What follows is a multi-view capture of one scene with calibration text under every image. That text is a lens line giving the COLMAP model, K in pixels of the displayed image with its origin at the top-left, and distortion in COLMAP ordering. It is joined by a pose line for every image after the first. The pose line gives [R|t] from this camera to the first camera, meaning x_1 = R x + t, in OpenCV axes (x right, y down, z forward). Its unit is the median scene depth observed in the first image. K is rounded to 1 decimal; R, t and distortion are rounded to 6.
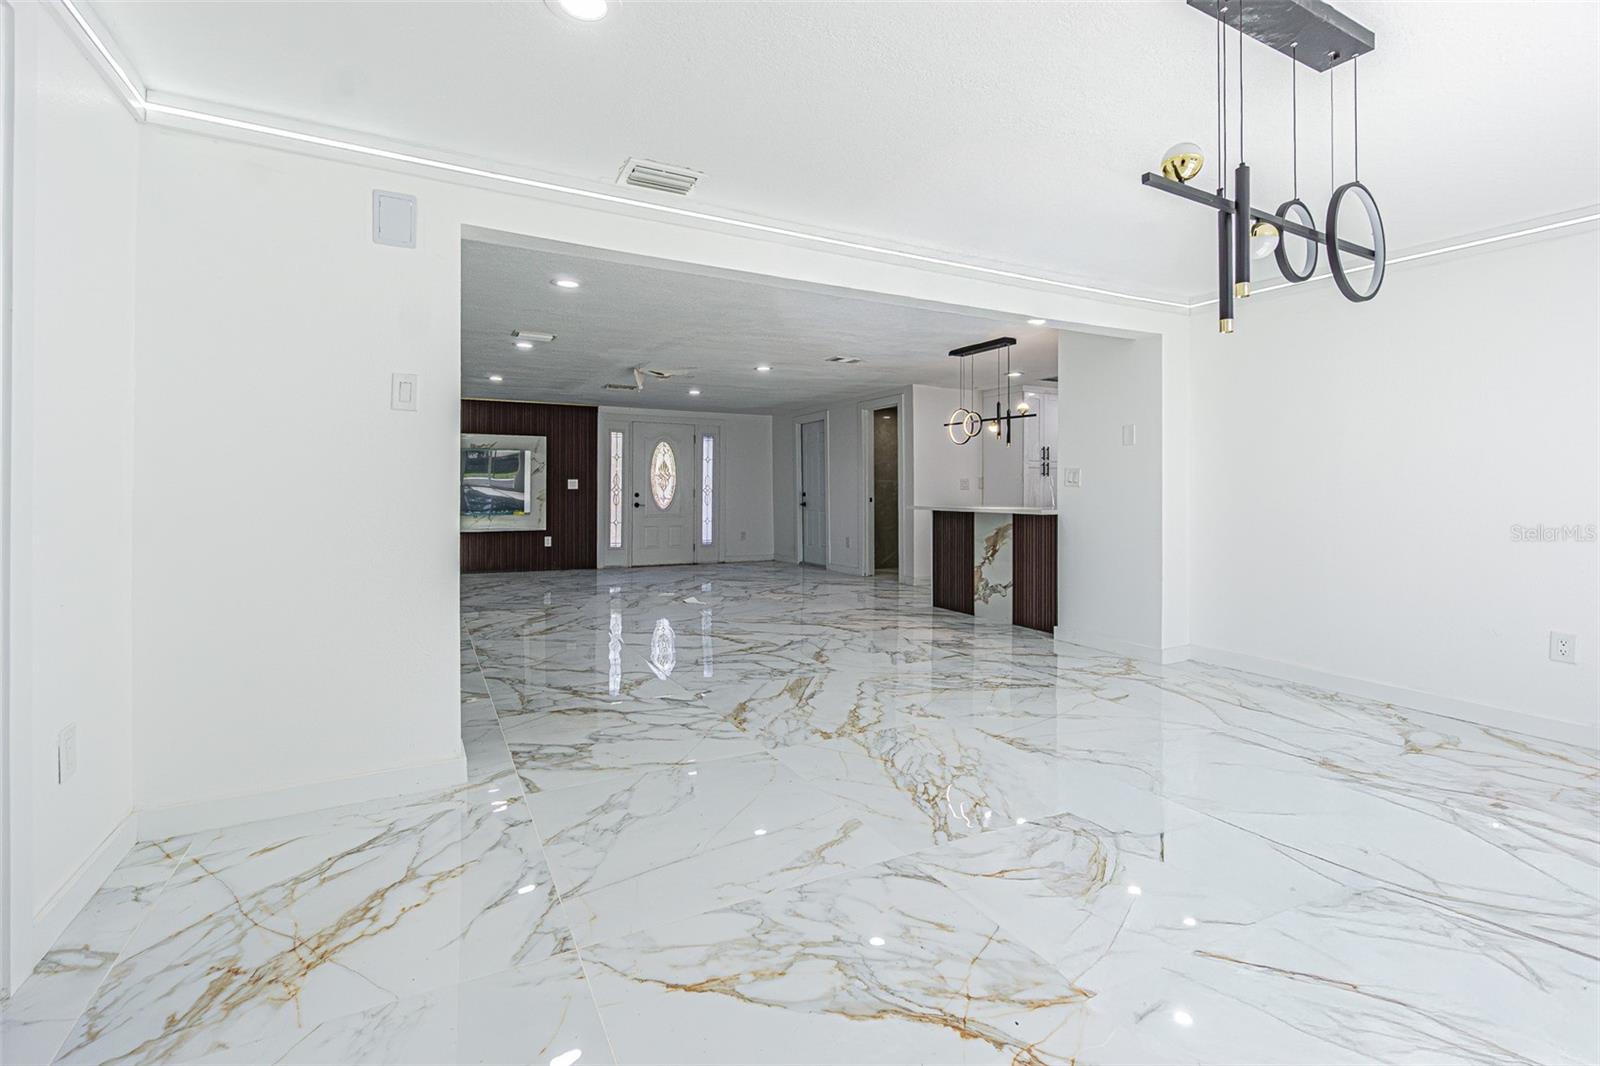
lens RADIAL K [[696.8, 0, 806.6], [0, 696.8, 486.3], [0, 0, 1]] dist [-0.001981, 0.001164]
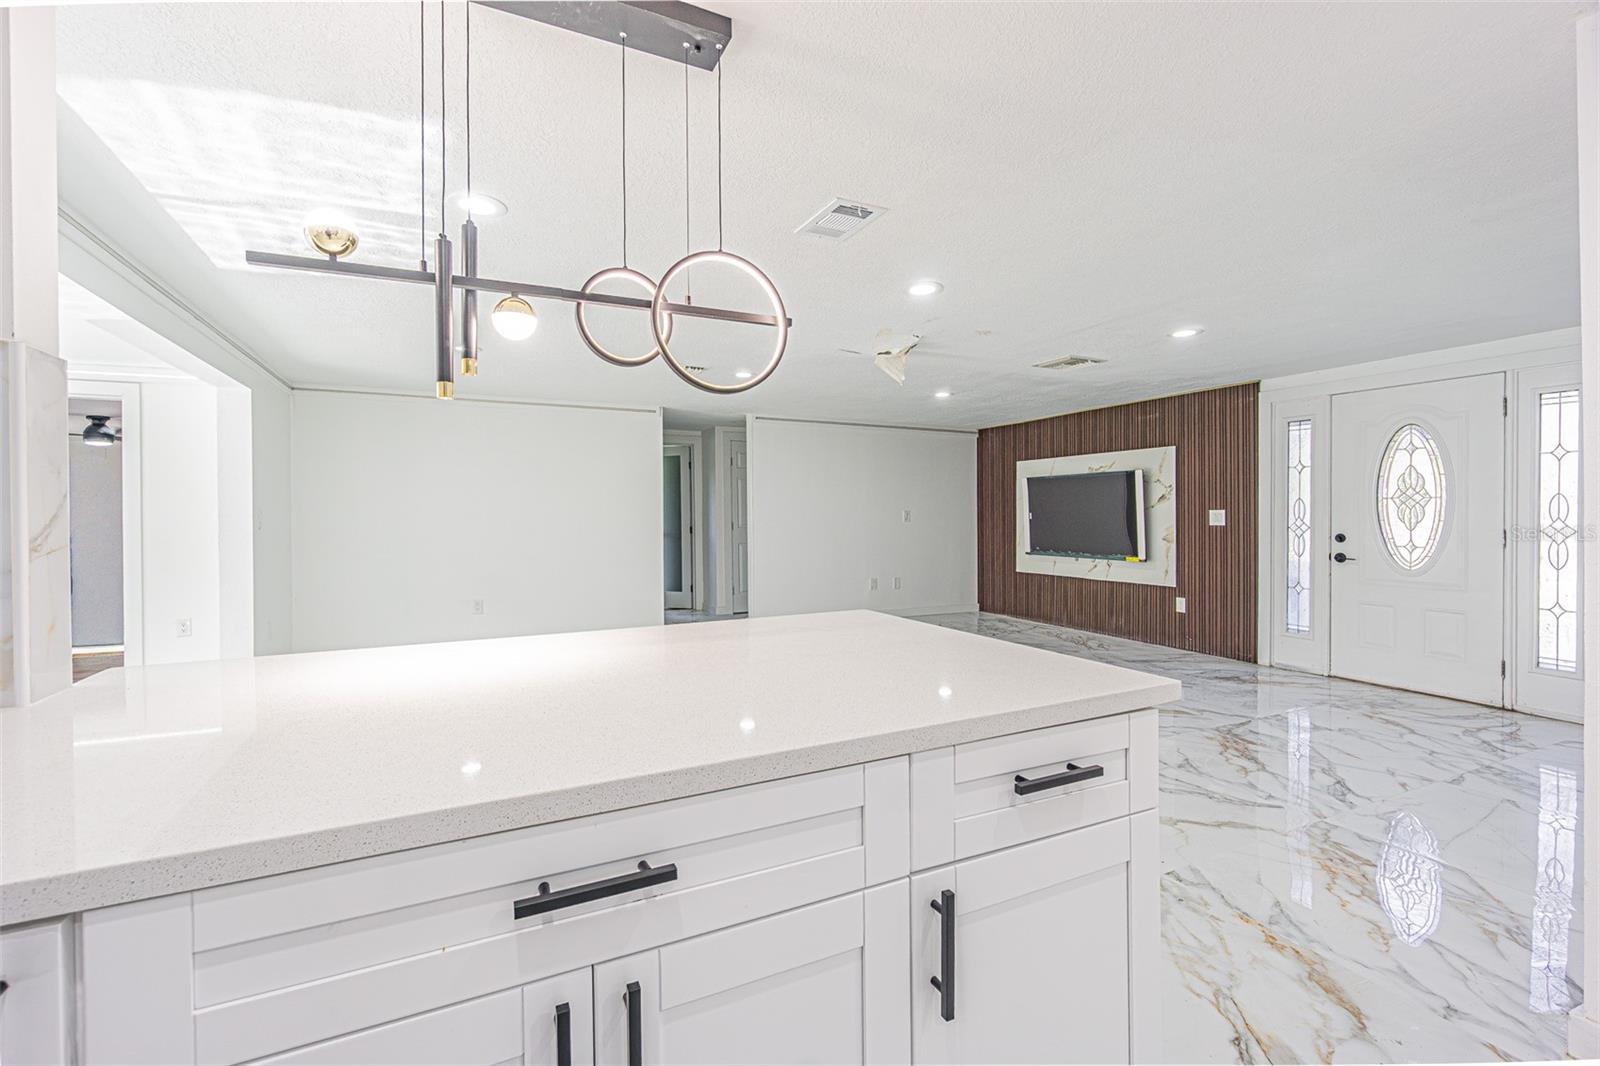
lens RADIAL K [[696.8, 0, 803.5], [0, 696.8, 522.7], [0, 0, 1]] dist [-0.001981, 0.001164]
pose [[-0.032313, 0.008757, -0.999439, 0.337817], [0.009542, 0.999919, 0.008453, -0.008436], [0.999432, -0.009263, -0.032394, 0.751835]]
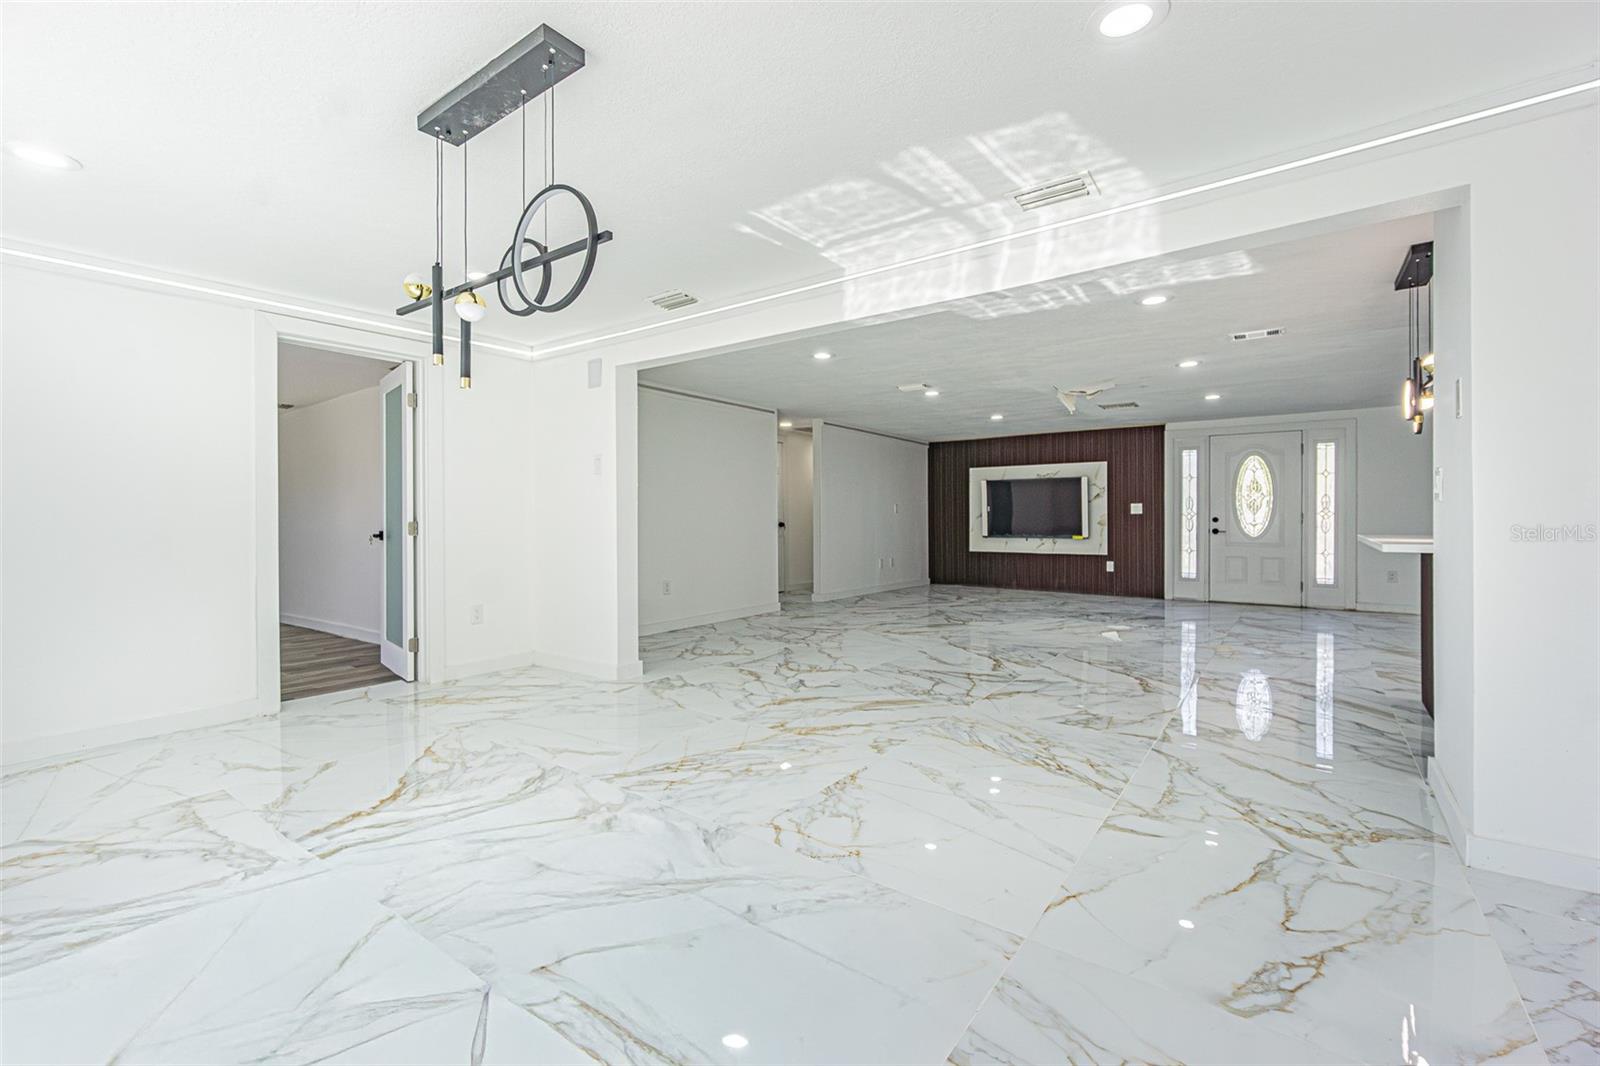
lens RADIAL K [[696.8, 0, 801.5], [0, 696.8, 524.4], [0, 0, 1]] dist [-0.001981, 0.001164]
pose [[0.435504, 0.004186, -0.900177, 0.379618], [0.011962, 0.999874, 0.010437, 0.003799], [0.900107, -0.015314, 0.435399, 0.188362]]
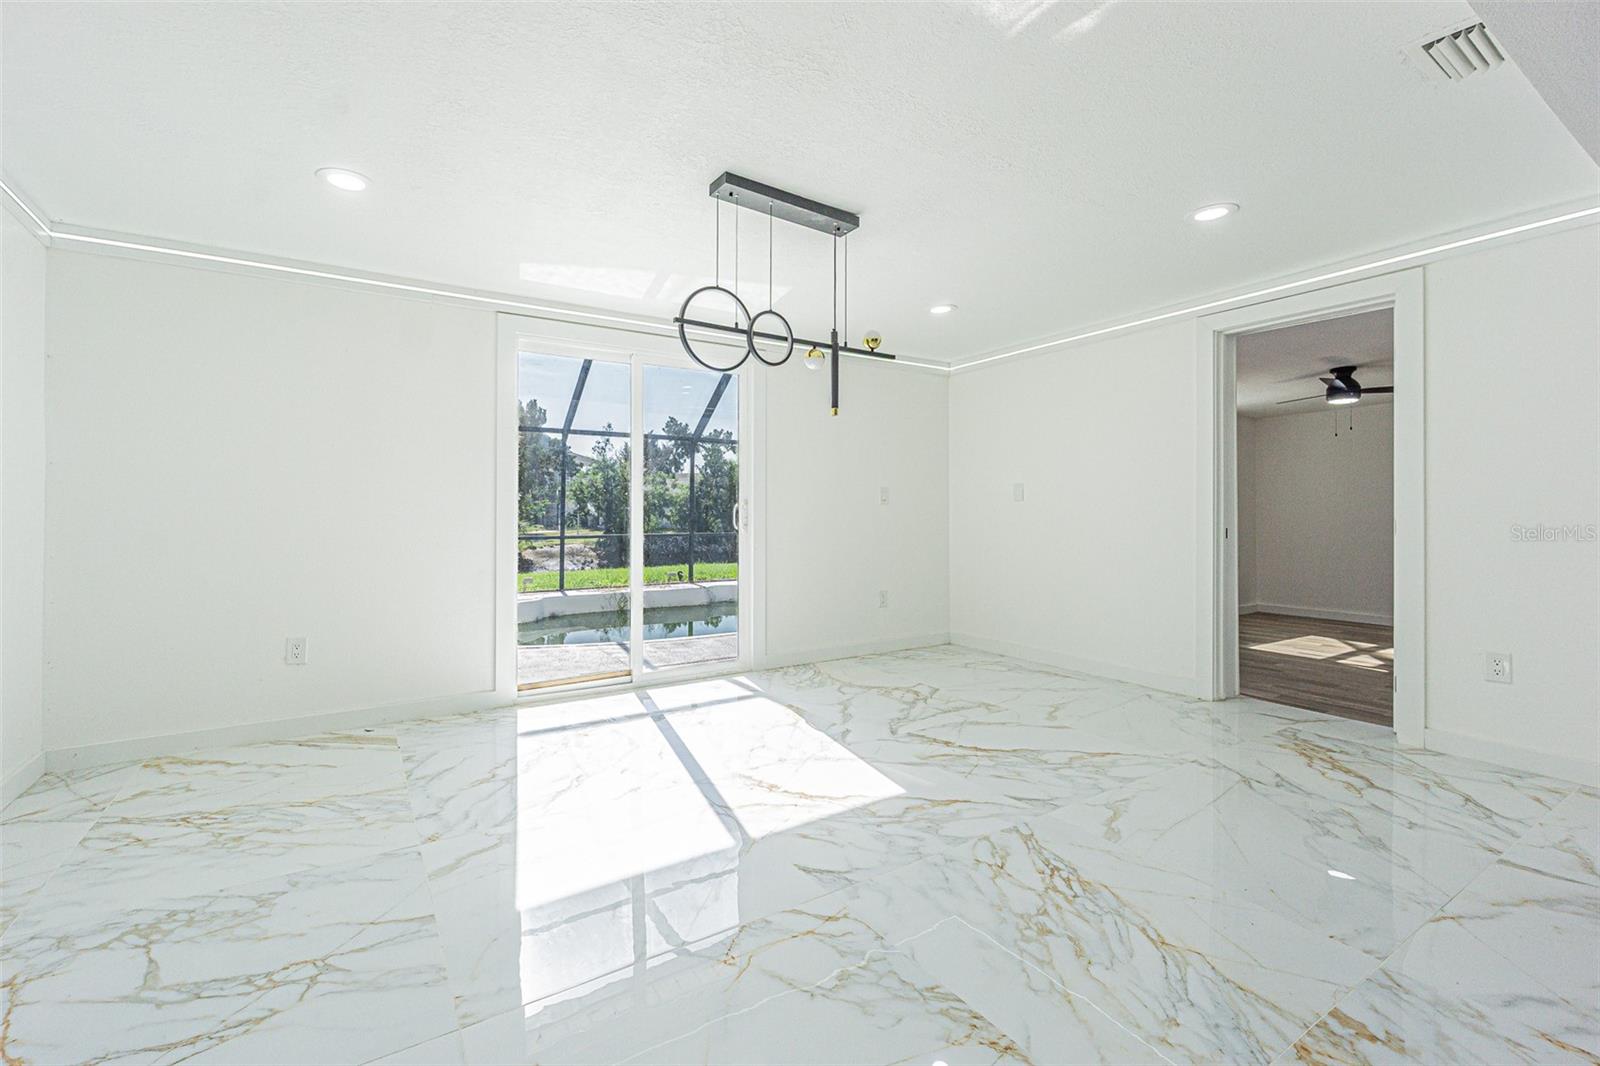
lens RADIAL K [[696.8, 0, 785.1], [0, 696.8, 521.0], [0, 0, 1]] dist [-0.001981, 0.001164]
pose [[-0.997798, -0.004246, -0.066192, 0.157910], [-0.004665, 0.999970, 0.006172, 0.003407], [0.066164, 0.006467, -0.997788, 0.507480]]
